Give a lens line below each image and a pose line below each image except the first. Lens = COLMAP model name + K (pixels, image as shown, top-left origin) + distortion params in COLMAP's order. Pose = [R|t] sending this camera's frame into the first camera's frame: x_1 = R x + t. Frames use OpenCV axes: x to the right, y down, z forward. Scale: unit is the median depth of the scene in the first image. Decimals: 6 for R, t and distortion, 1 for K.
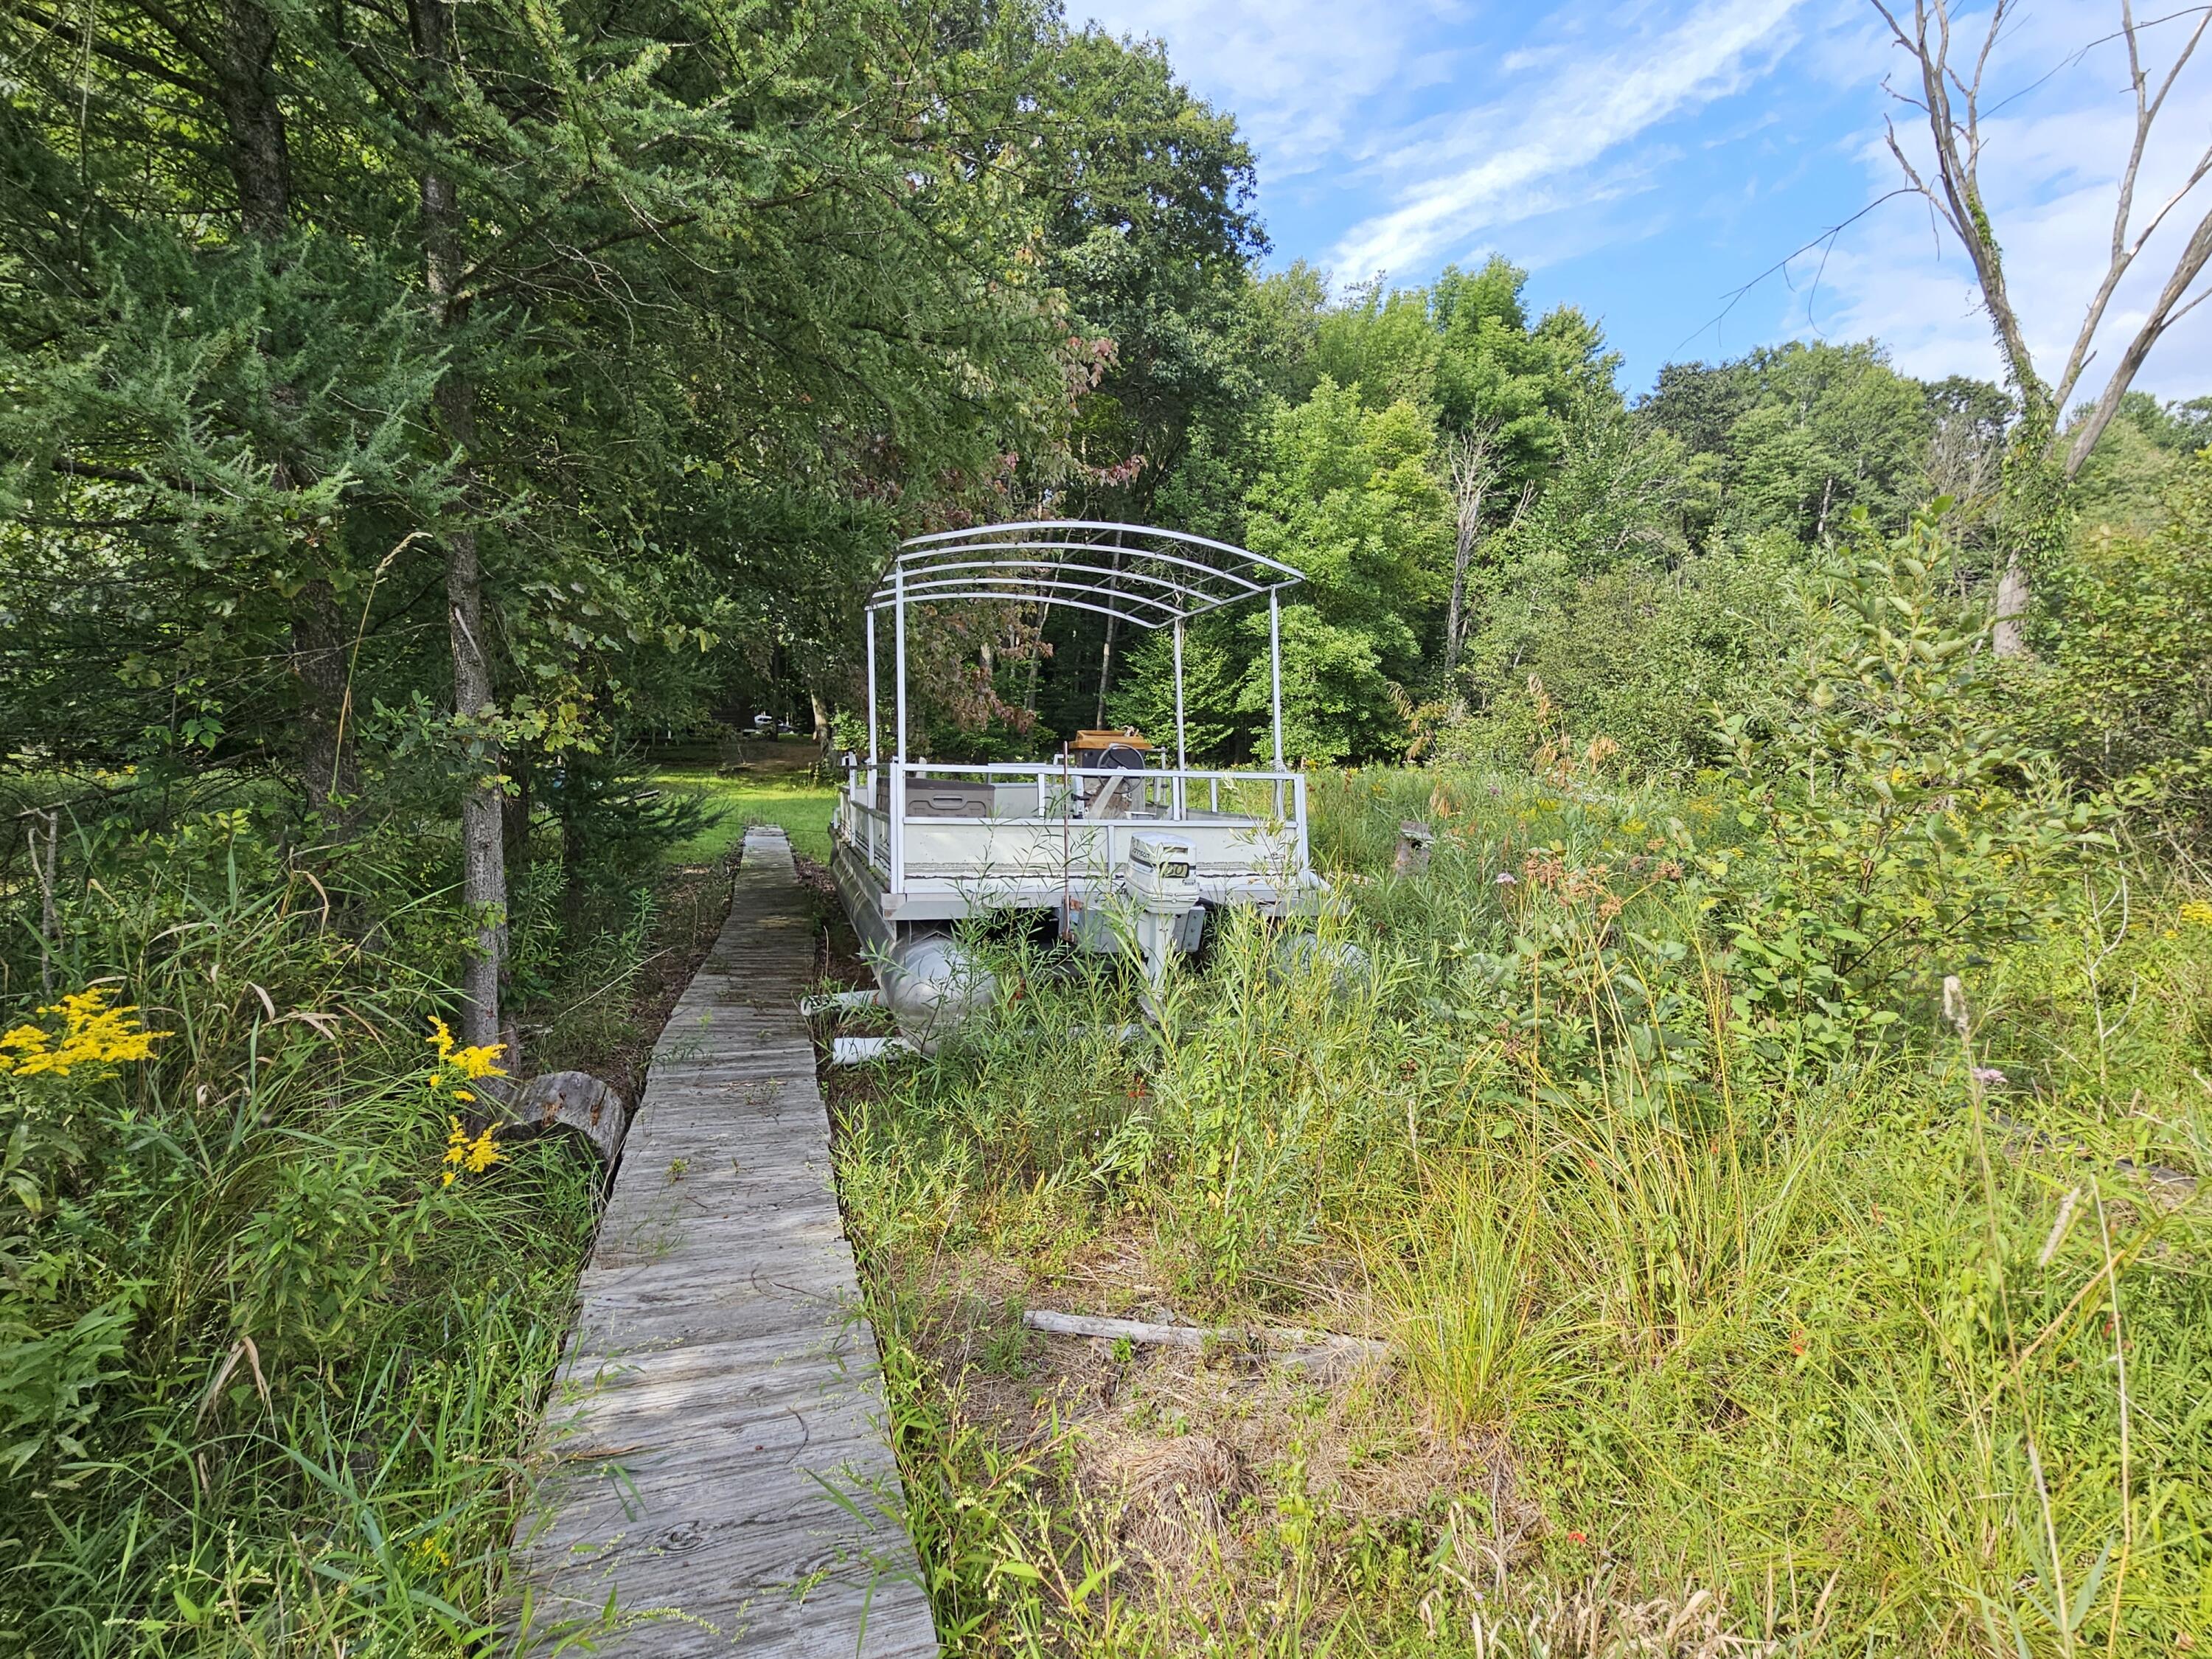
lens RADIAL K [[912.4, 0, 1097.2], [0, 912.4, 830.2], [0, 0, 1]] dist [-0.003706, 0.001255]
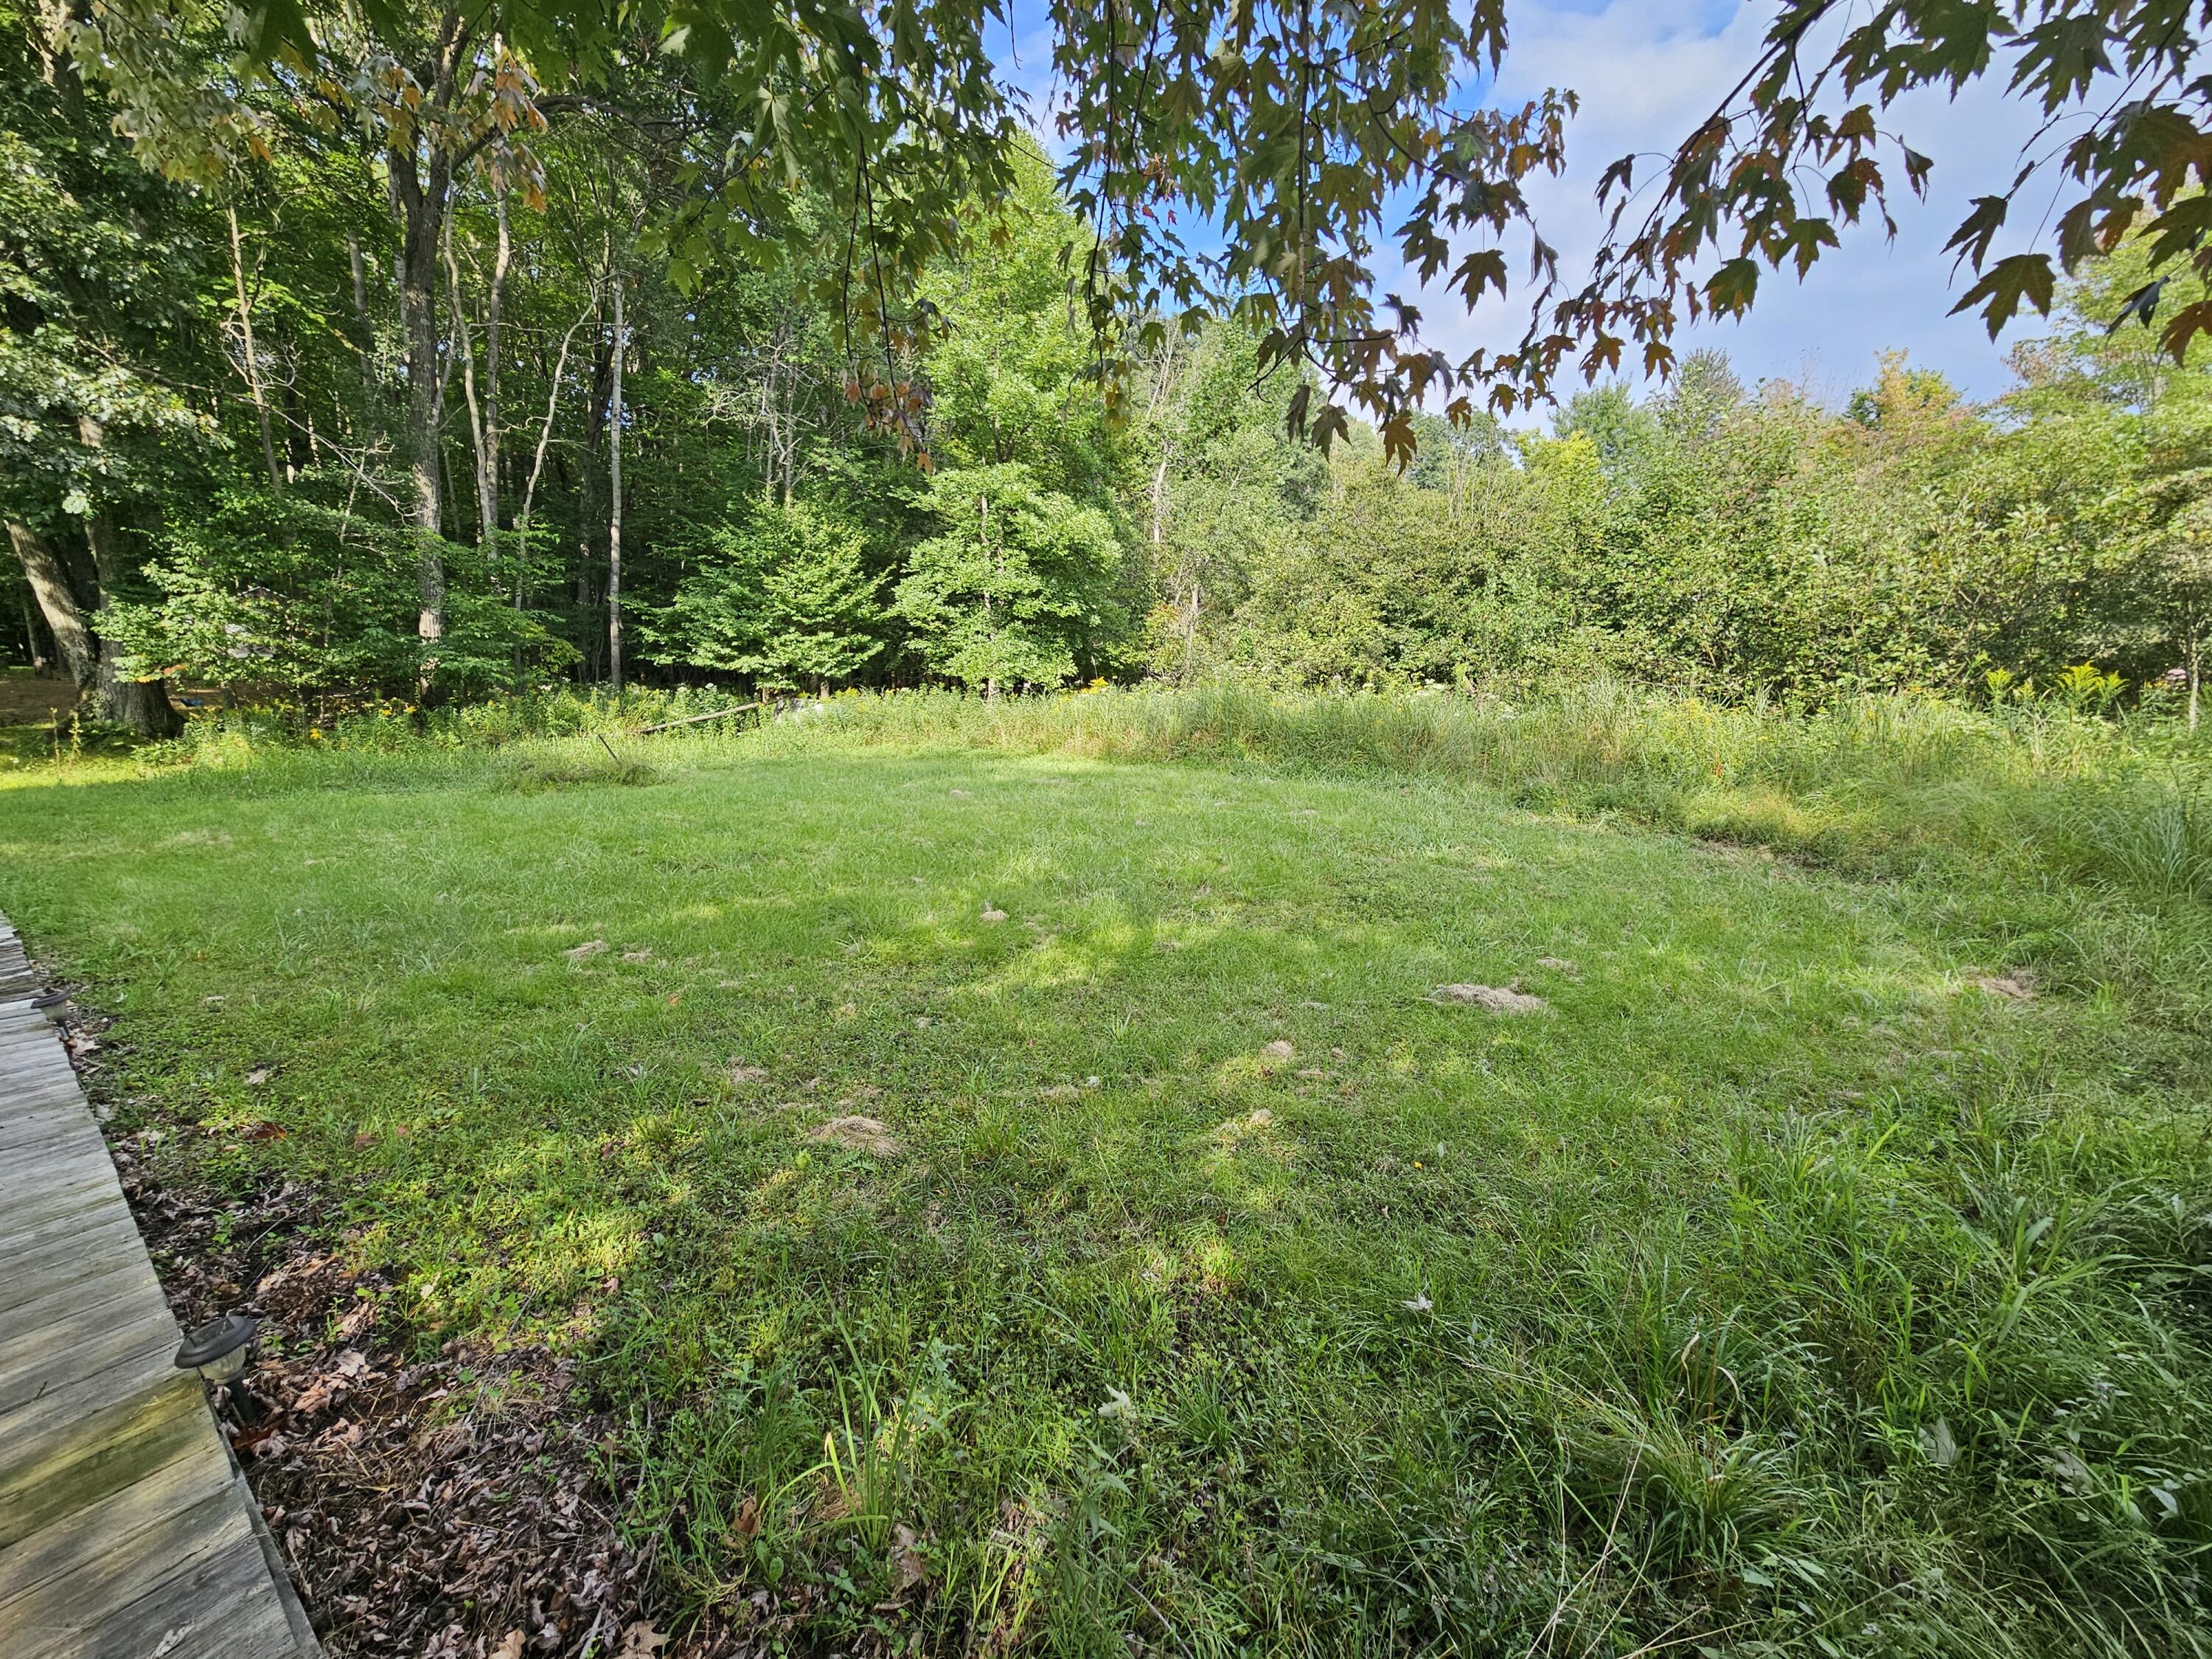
lens RADIAL K [[912.4, 0, 1088.2], [0, 912.4, 840.7], [0, 0, 1]] dist [-0.003706, 0.001255]
pose [[0.844338, -0.110336, 0.524327, -0.114396], [0.064359, 0.992367, 0.105190, -0.019757], [-0.531931, -0.055071, 0.844995, 0.293242]]
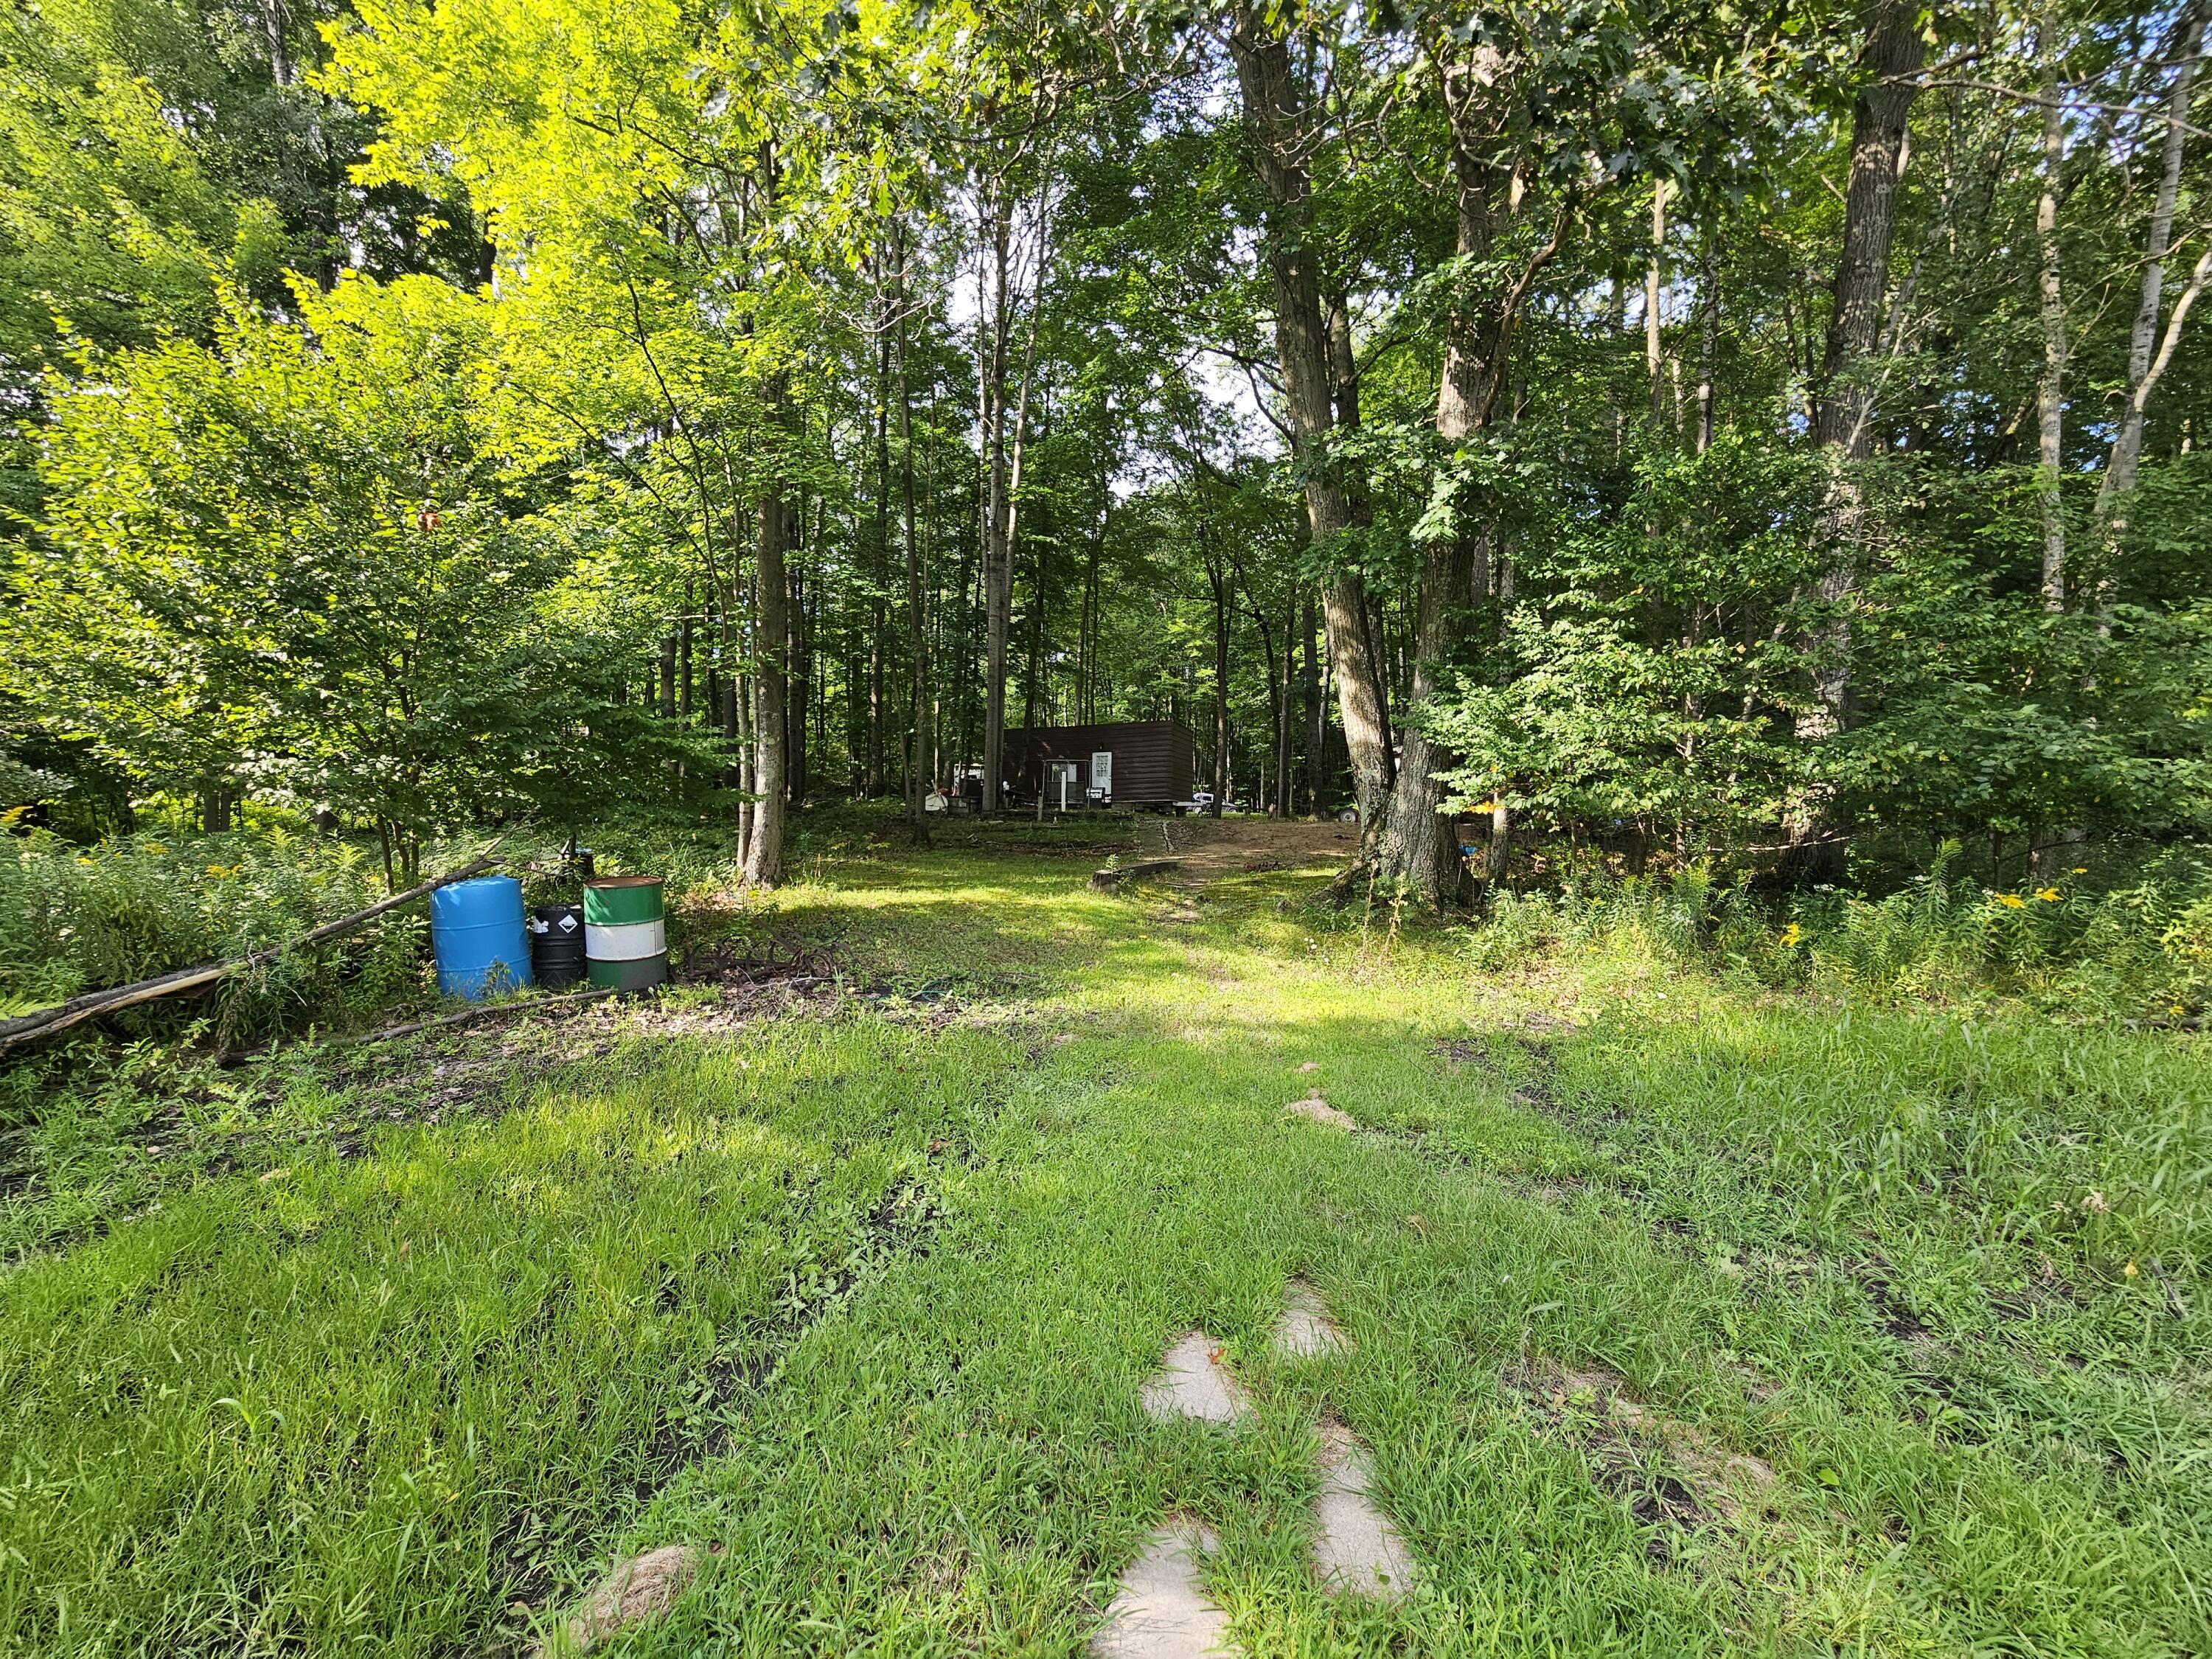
lens RADIAL K [[912.4, 0, 1106.6], [0, 912.4, 824.2], [0, 0, 1]] dist [-0.003706, 0.001255]
pose [[0.906185, -0.005418, -0.422847, -0.285036], [-0.037123, 0.995038, -0.092306, -0.058845], [0.421249, 0.099343, 0.901488, 0.746364]]
